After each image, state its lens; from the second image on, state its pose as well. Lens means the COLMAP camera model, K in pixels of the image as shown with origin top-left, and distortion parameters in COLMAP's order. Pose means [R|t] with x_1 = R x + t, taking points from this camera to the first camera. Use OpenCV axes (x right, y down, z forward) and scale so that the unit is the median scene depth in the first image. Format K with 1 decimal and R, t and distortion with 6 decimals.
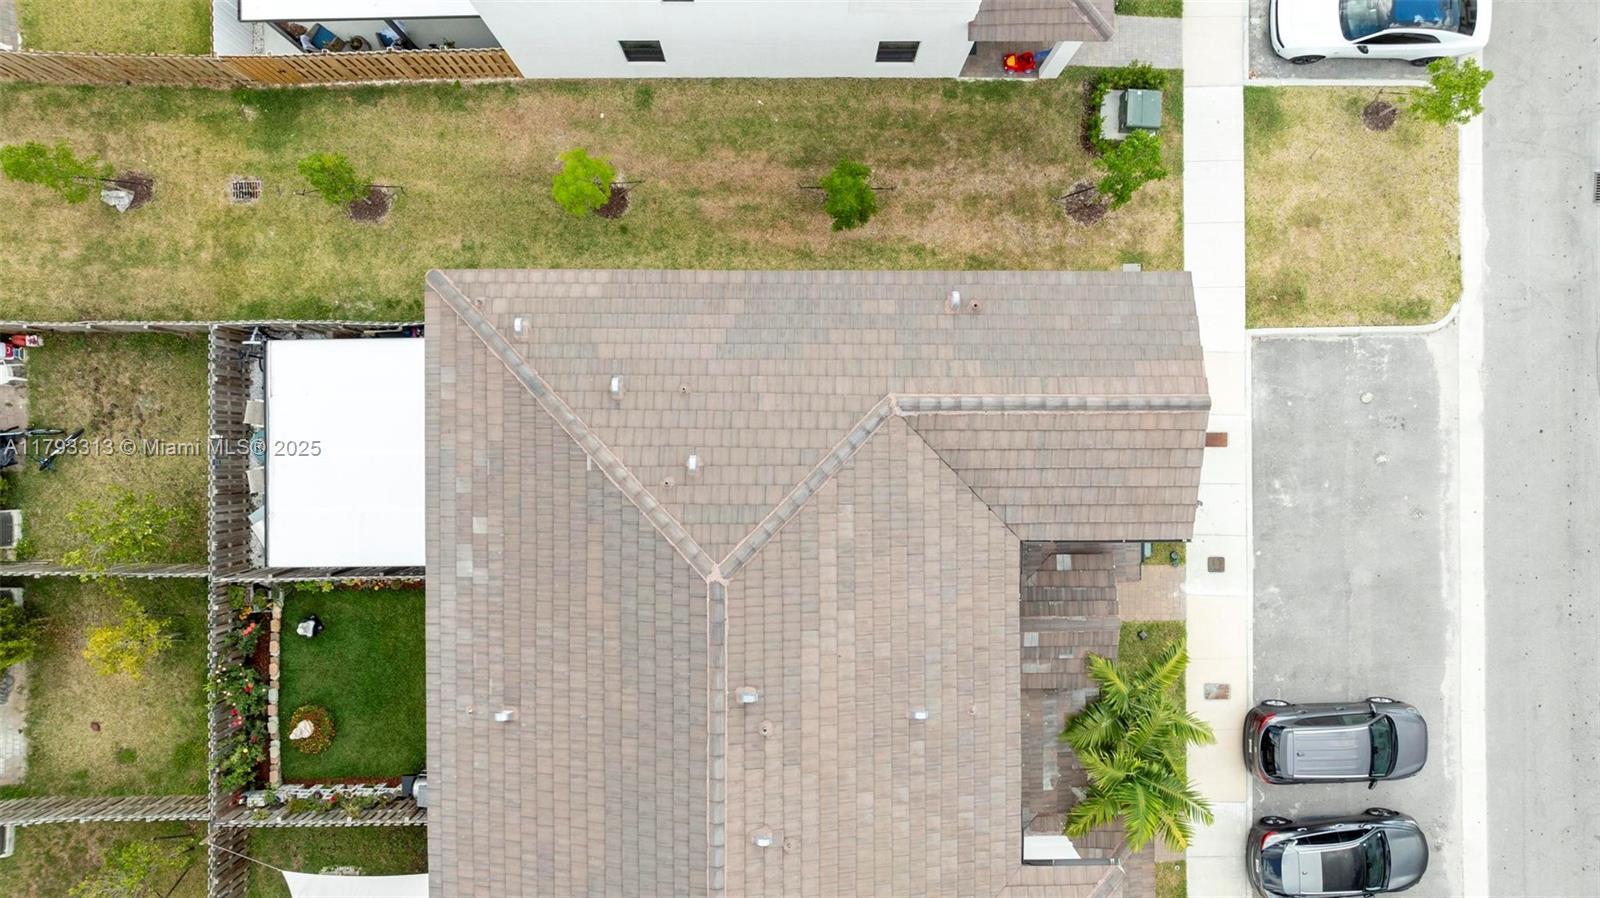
lens RADIAL K [[1123.2, 0, 817.4], [0, 1123.2, 454.2], [0, 0, 1]] dist [-0.026481, 0.028685]
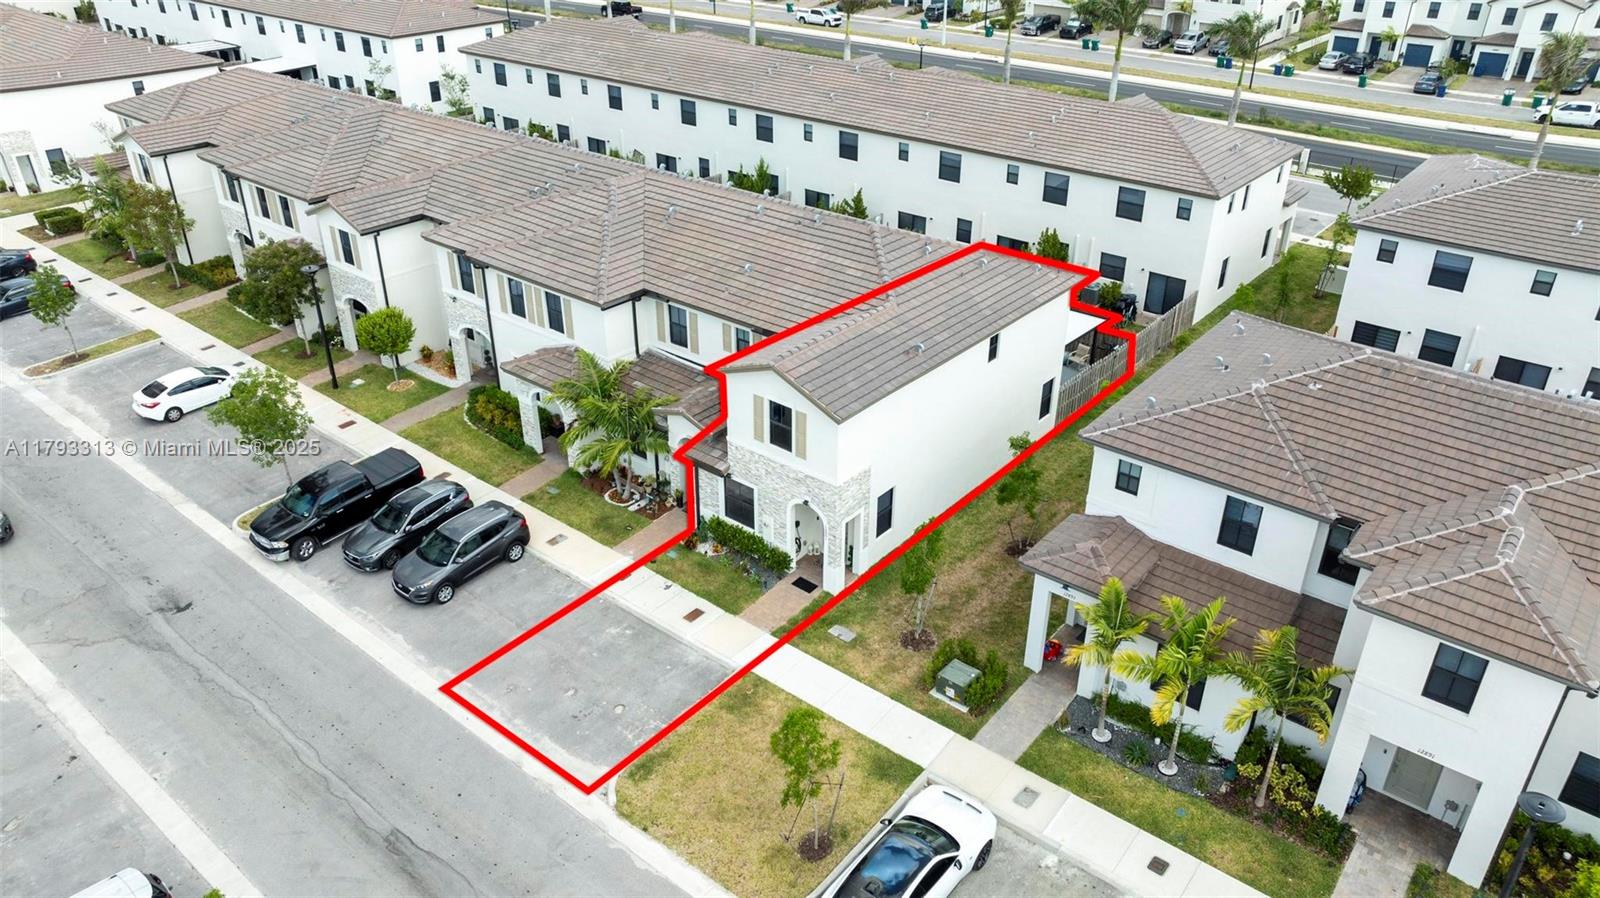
lens RADIAL K [[1123.2, 0, 803.8], [0, 1123.2, 443.5], [0, 0, 1]] dist [-0.026481, 0.028685]
pose [[-0.637163, 0.353201, -0.685035, 1.033920], [-0.770513, -0.312960, 0.555307, -0.711308], [-0.018253, 0.881649, 0.471553, 0.264795]]
